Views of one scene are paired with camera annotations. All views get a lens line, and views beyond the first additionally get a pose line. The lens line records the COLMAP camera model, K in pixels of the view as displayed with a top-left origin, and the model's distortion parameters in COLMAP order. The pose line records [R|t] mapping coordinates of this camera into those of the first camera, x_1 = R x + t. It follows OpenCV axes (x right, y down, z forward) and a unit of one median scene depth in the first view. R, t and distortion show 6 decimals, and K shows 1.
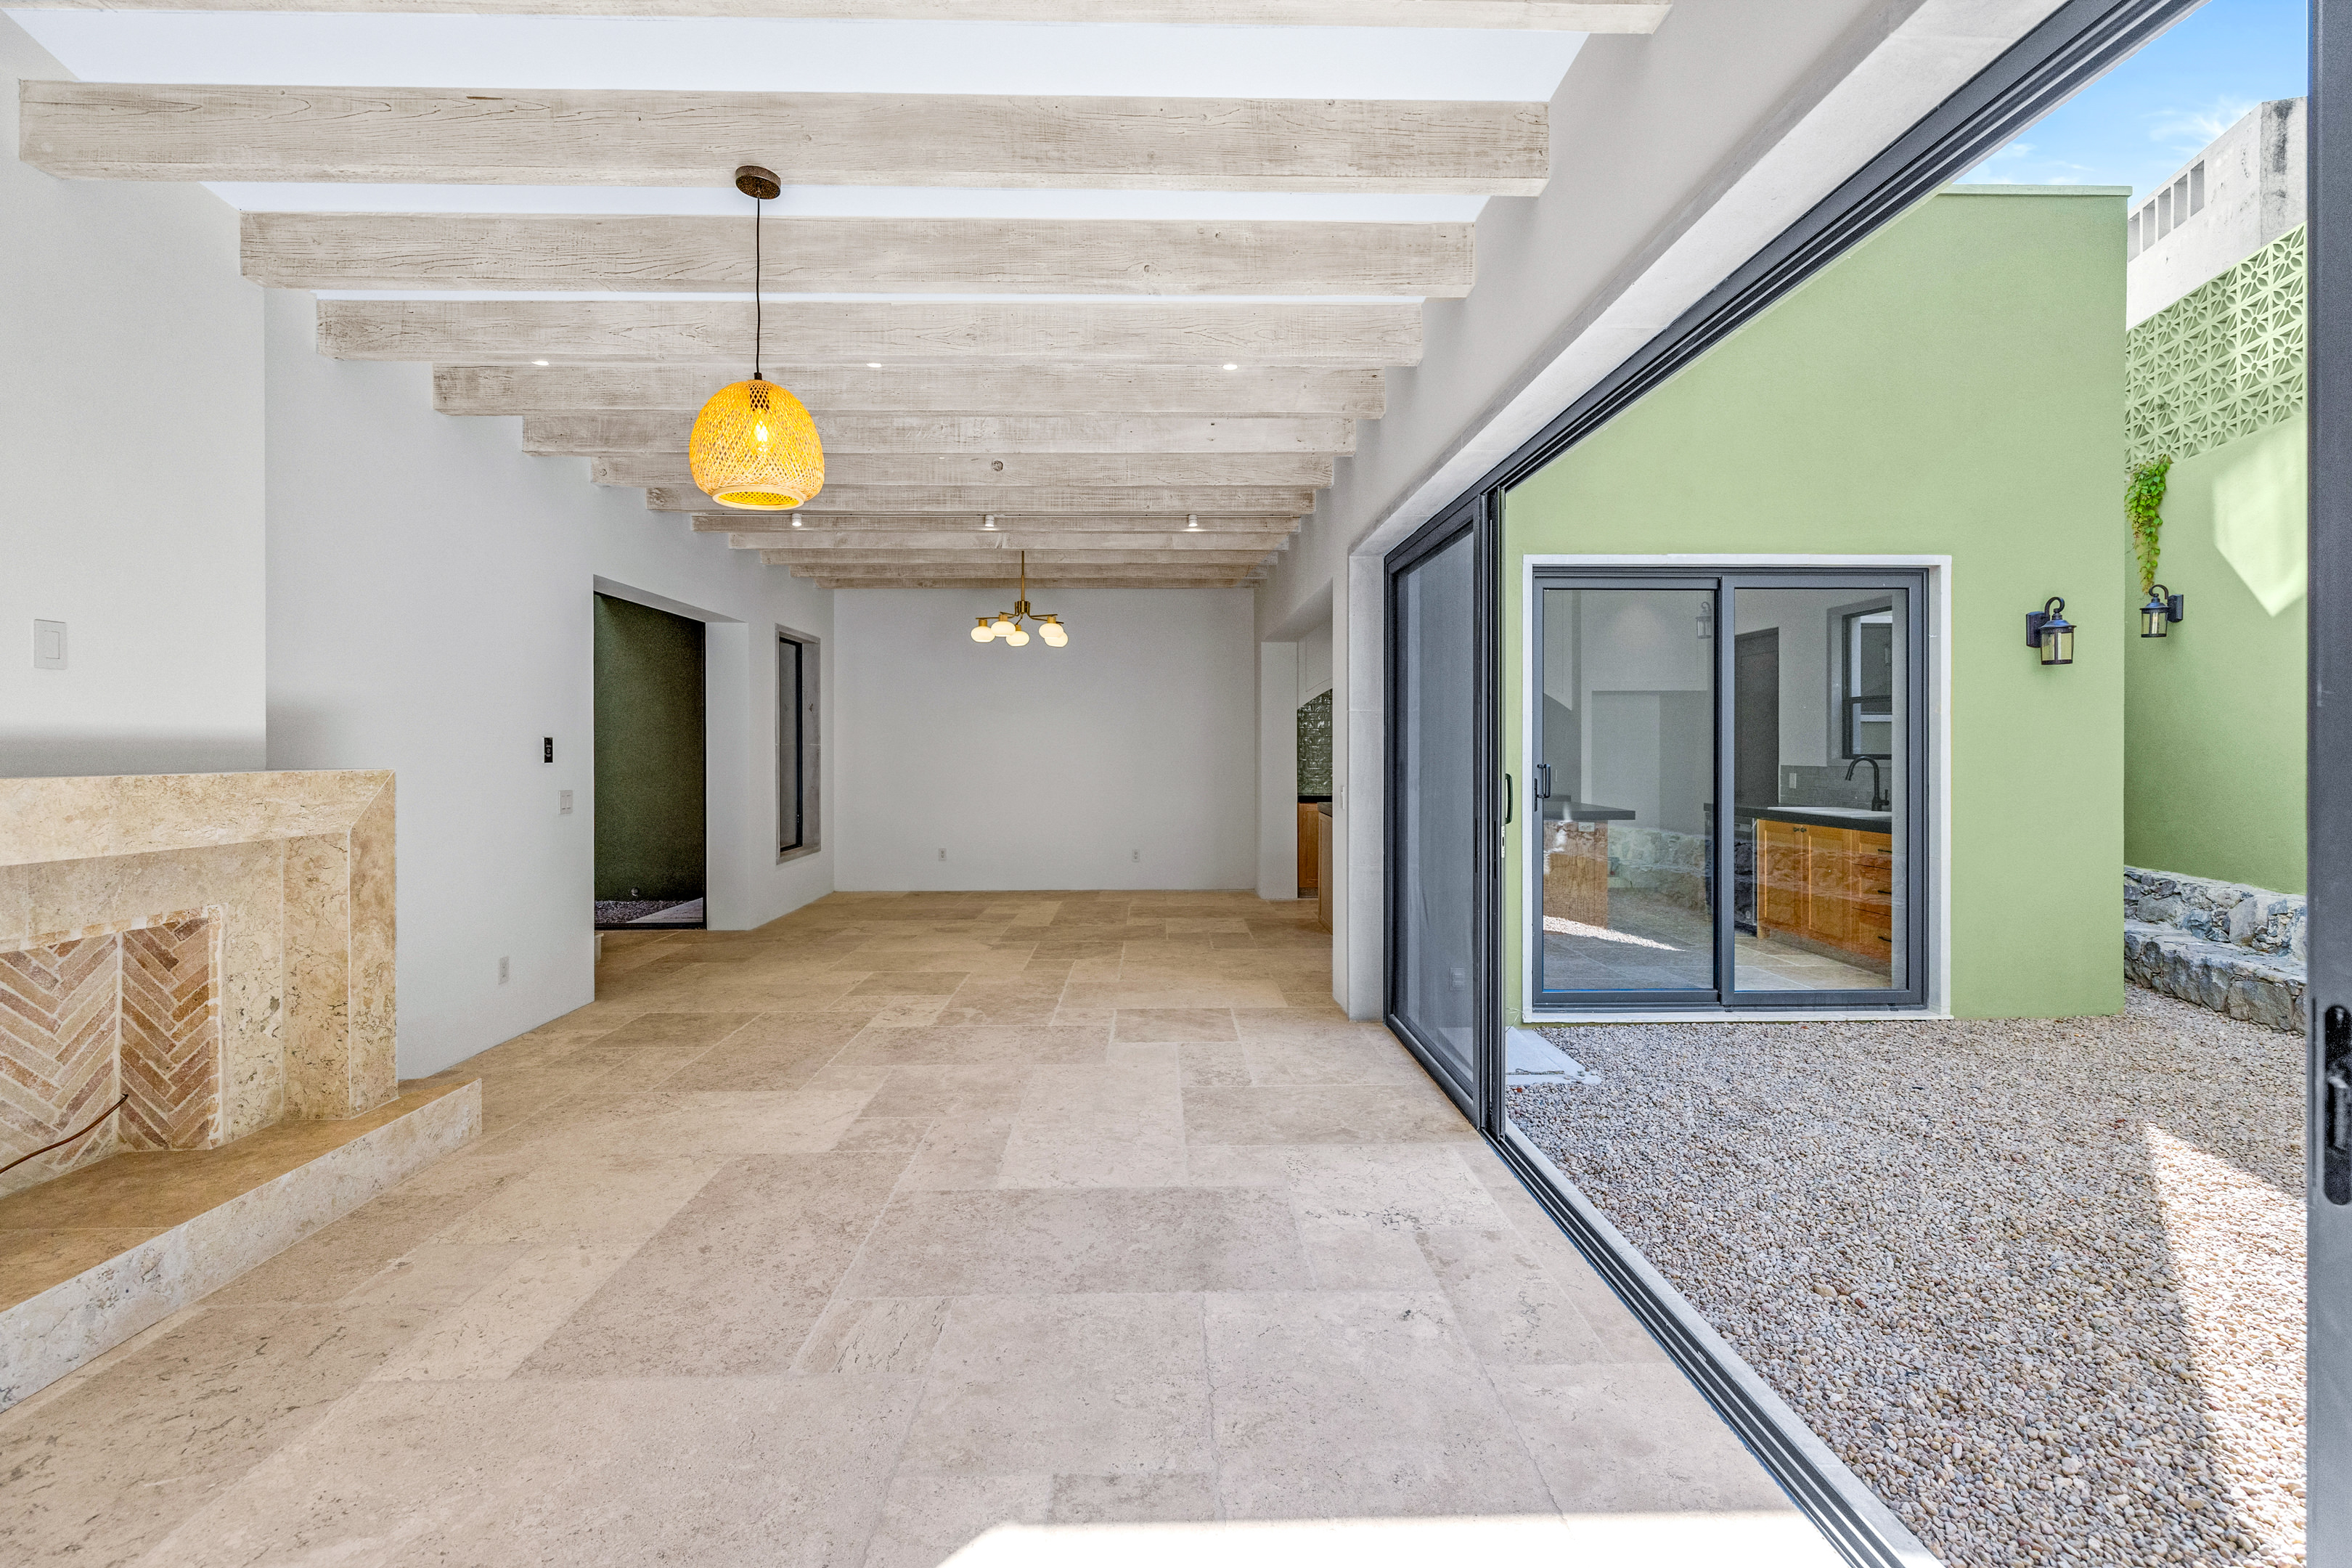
lens RADIAL K [[997.6, 0, 1186.8], [0, 997.6, 759.8], [0, 0, 1]] dist [0.001808, 0.000437]
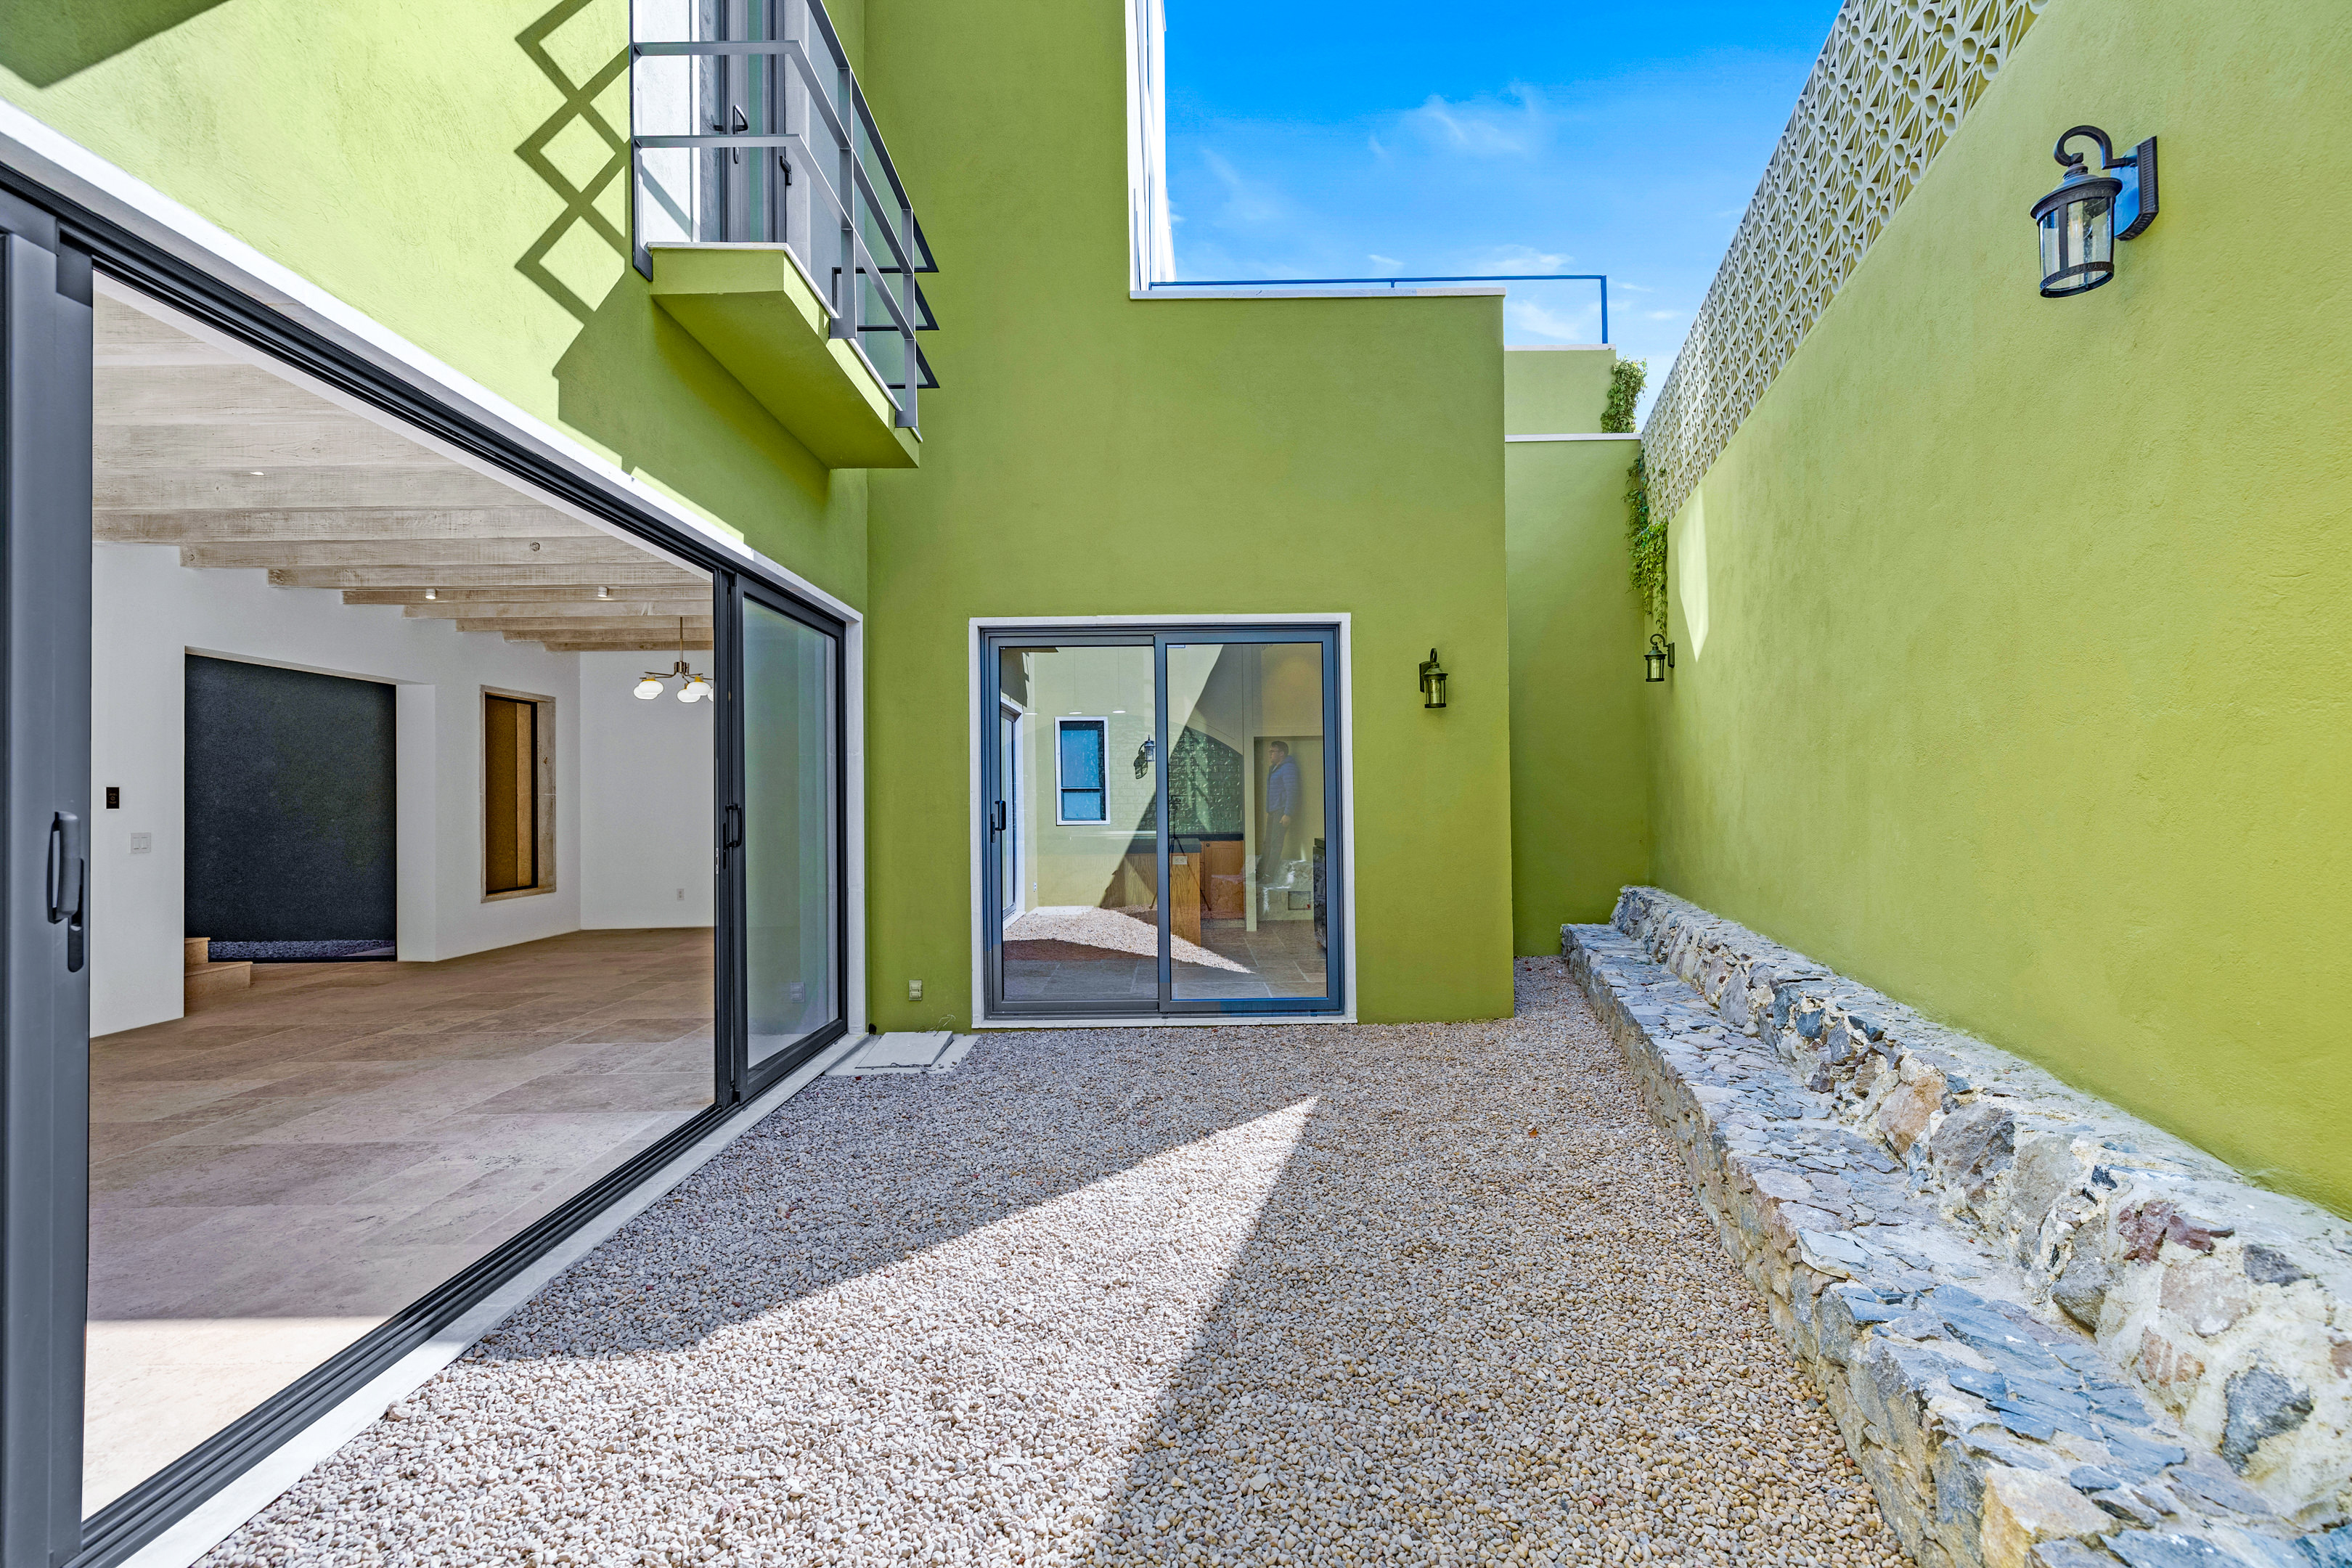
lens RADIAL K [[997.6, 0, 1216.1], [0, 997.6, 791.1], [0, 0, 1]] dist [0.001808, 0.000437]
pose [[0.999761, -0.011528, -0.018550, 0.694718], [0.011139, 0.999718, -0.020949, 0.022261], [0.018787, 0.020737, 0.999608, -0.145209]]
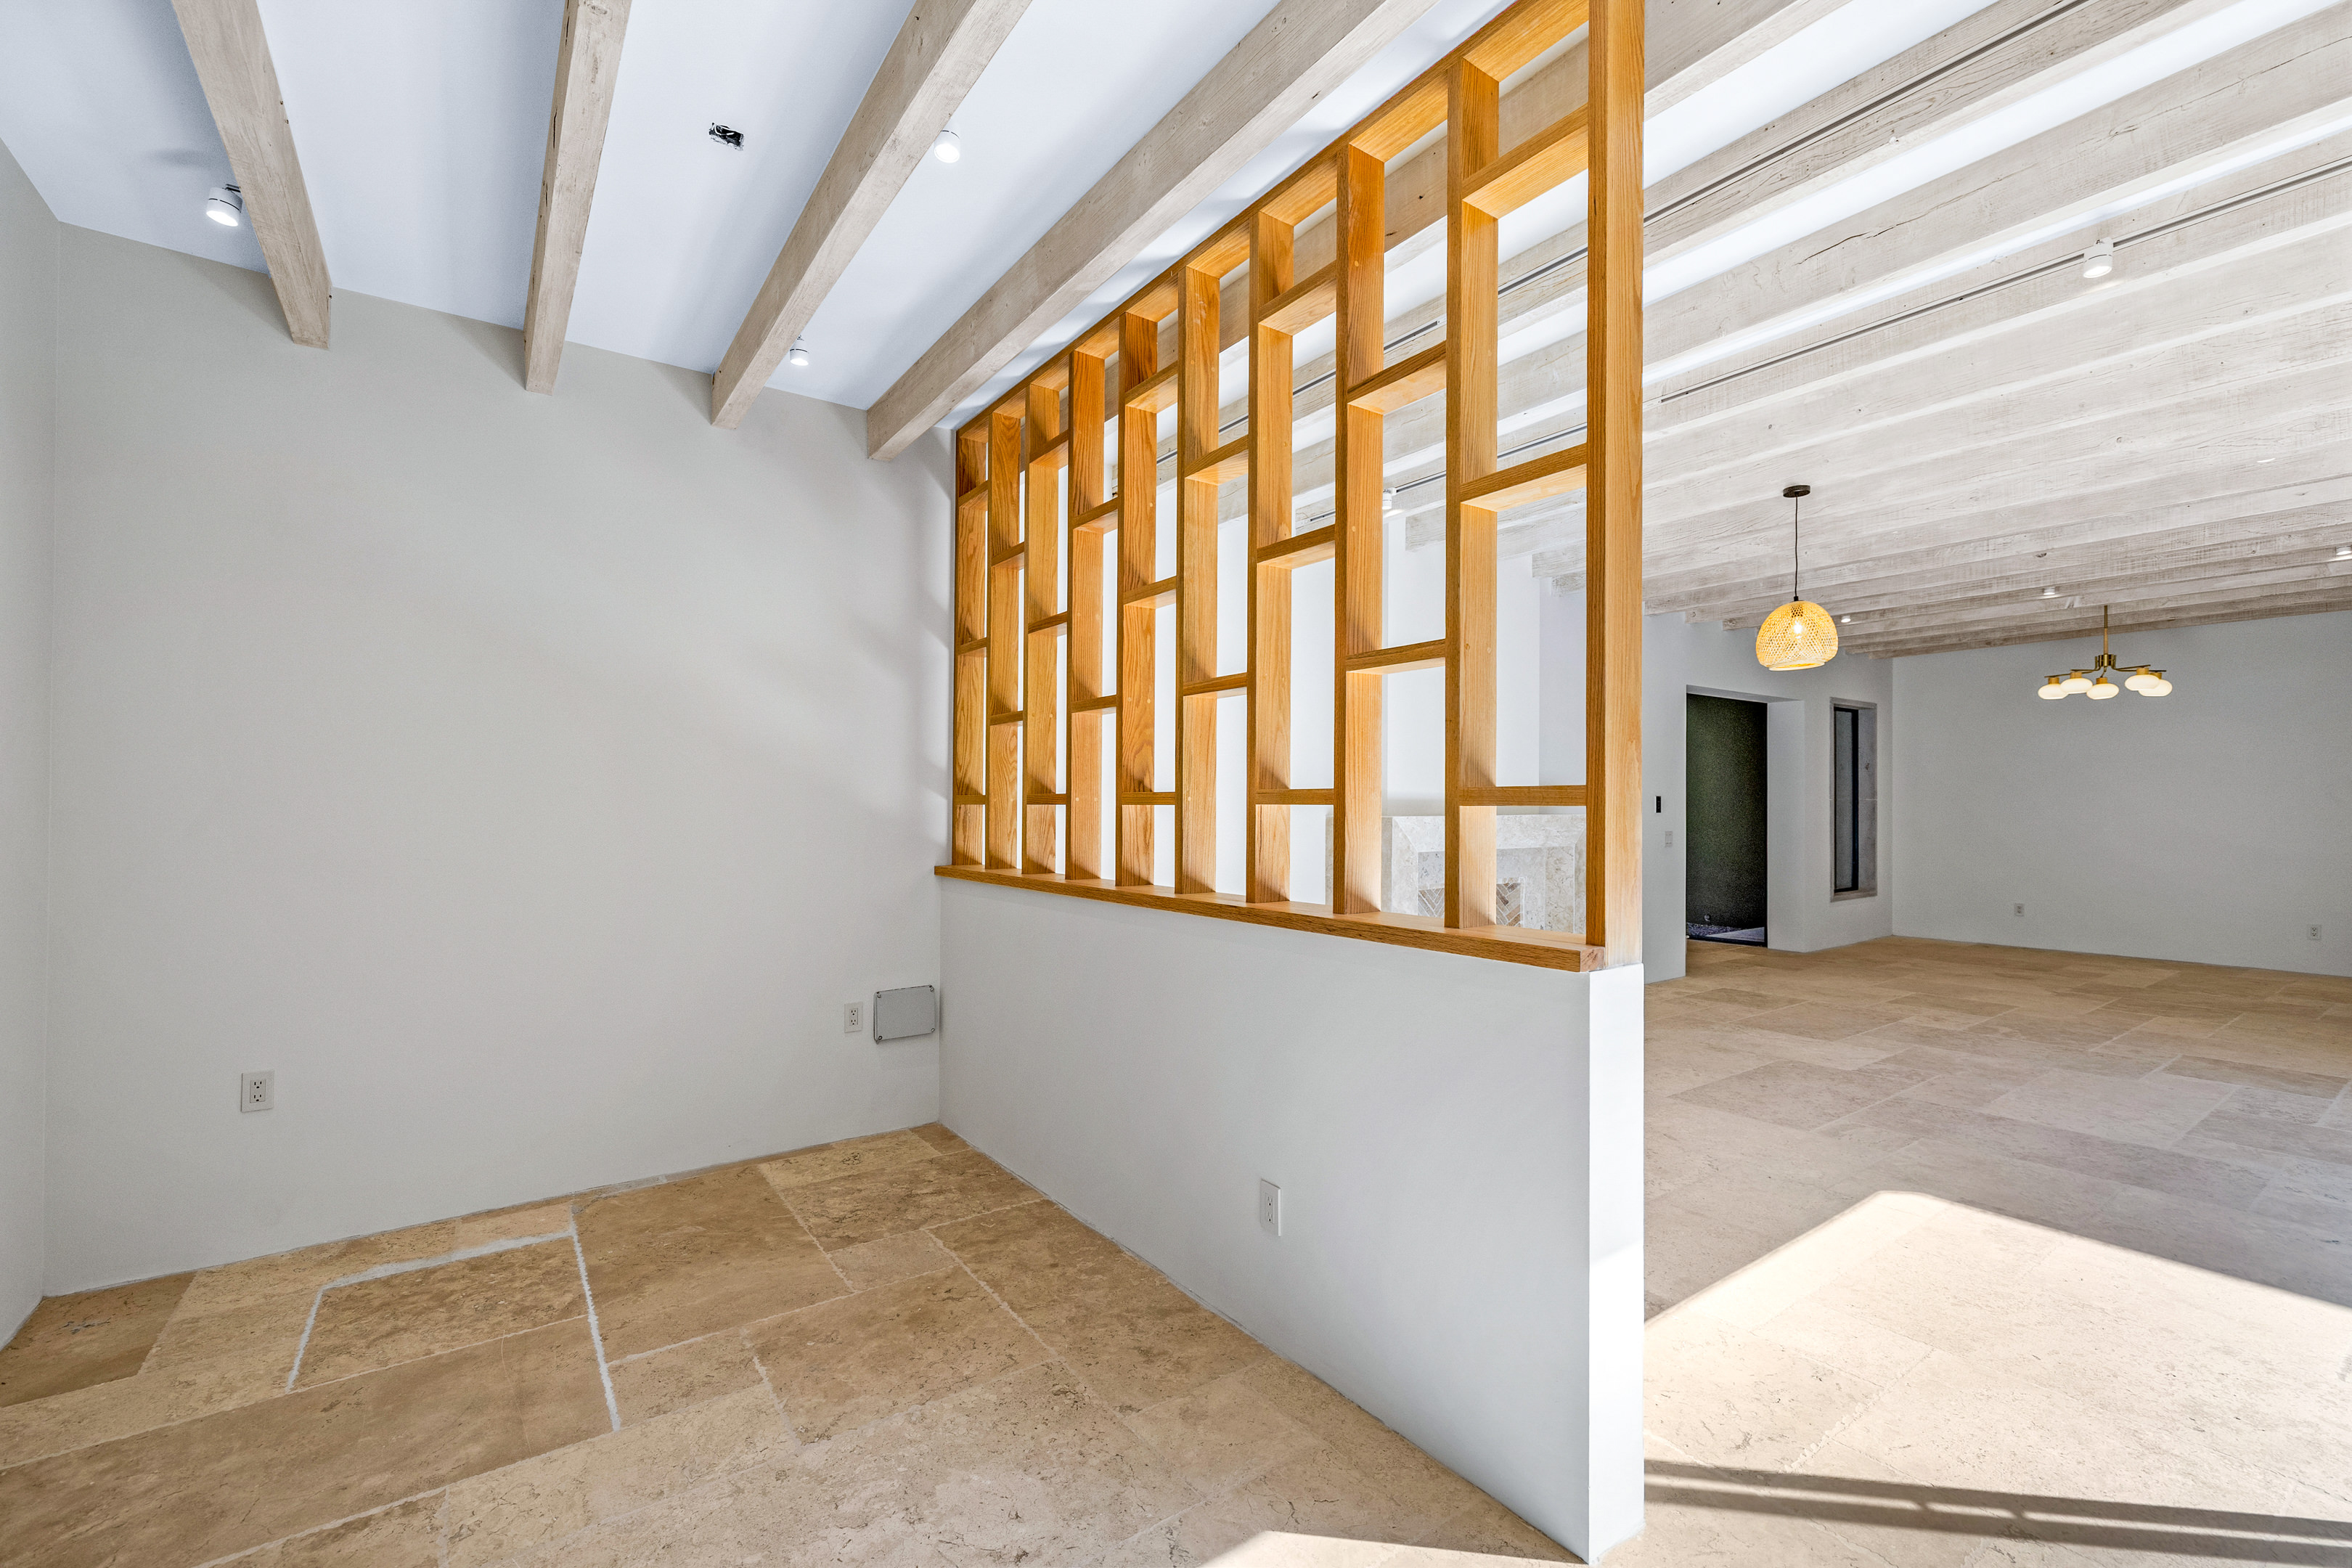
lens RADIAL K [[997.6, 0, 1157.8], [0, 997.6, 801.2], [0, 0, 1]] dist [0.001808, 0.000437]
pose [[0.540769, -0.002227, -0.841168, 0.250046], [-0.009321, 0.999919, -0.008640, 0.005706], [0.841120, 0.012513, 0.540704, -0.507350]]
